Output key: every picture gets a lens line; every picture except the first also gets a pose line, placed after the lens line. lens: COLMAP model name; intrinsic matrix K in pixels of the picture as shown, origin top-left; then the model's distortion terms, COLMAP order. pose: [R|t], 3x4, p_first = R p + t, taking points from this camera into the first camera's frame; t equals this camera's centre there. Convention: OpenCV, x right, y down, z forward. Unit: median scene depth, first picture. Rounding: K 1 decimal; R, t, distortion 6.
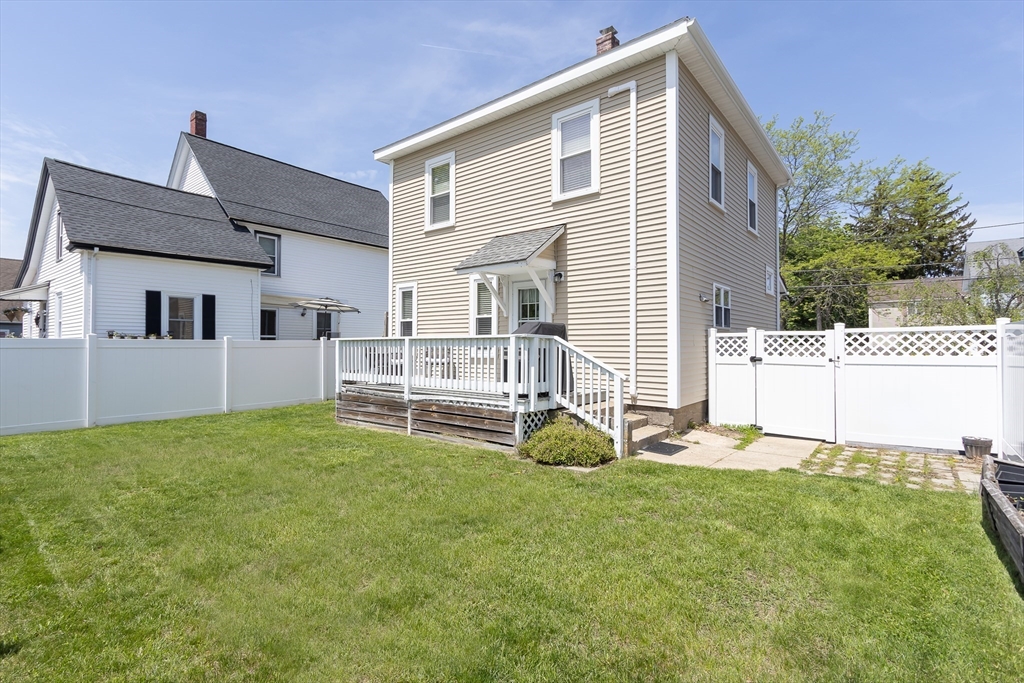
lens RADIAL K [[467.4, 0, 494.4], [0, 467.4, 342.2], [0, 0, 1]] dist [0.000922, -0.000470]
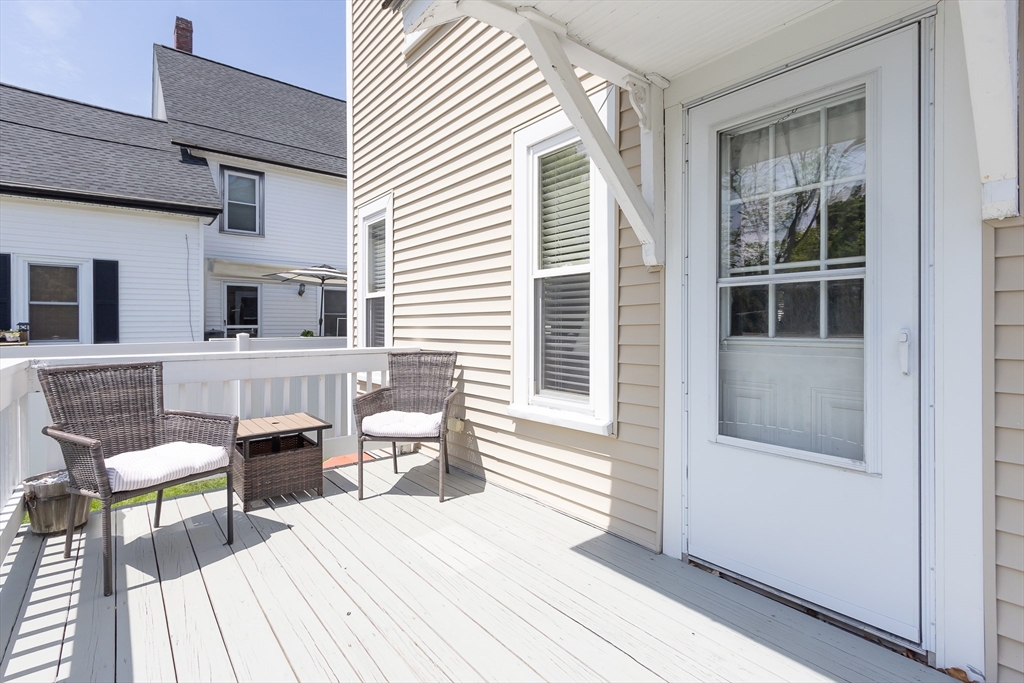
lens RADIAL K [[477.5, 0, 497.6], [0, 477.5, 326.1], [0, 0, 1]] dist [0.002433, 0.000304]
pose [[0.979911, -0.003834, -0.199400, -0.001867], [0.004785, 0.999979, 0.004289, -0.017895], [0.199379, -0.005157, 0.979909, 0.508270]]
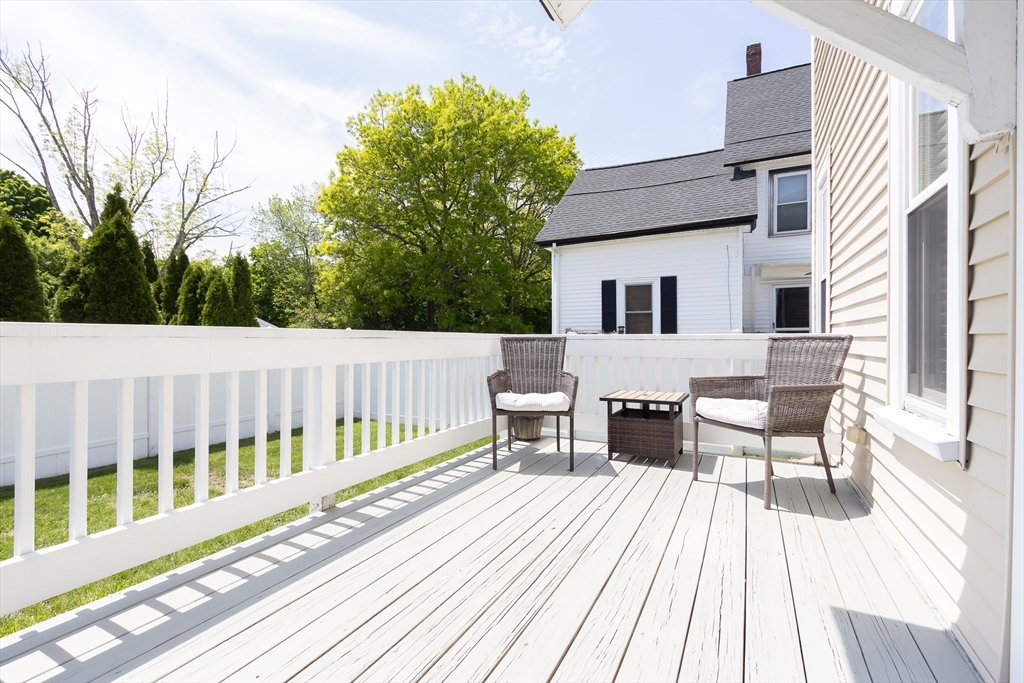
lens RADIAL K [[467.4, 0, 494.4], [0, 467.4, 342.2], [0, 0, 1]] dist [0.000922, -0.000470]
pose [[0.204909, 0.008882, -0.978741, 0.076205], [0.005695, 0.999931, 0.010266, -0.003931], [0.978764, -0.007678, 0.204845, 0.573111]]
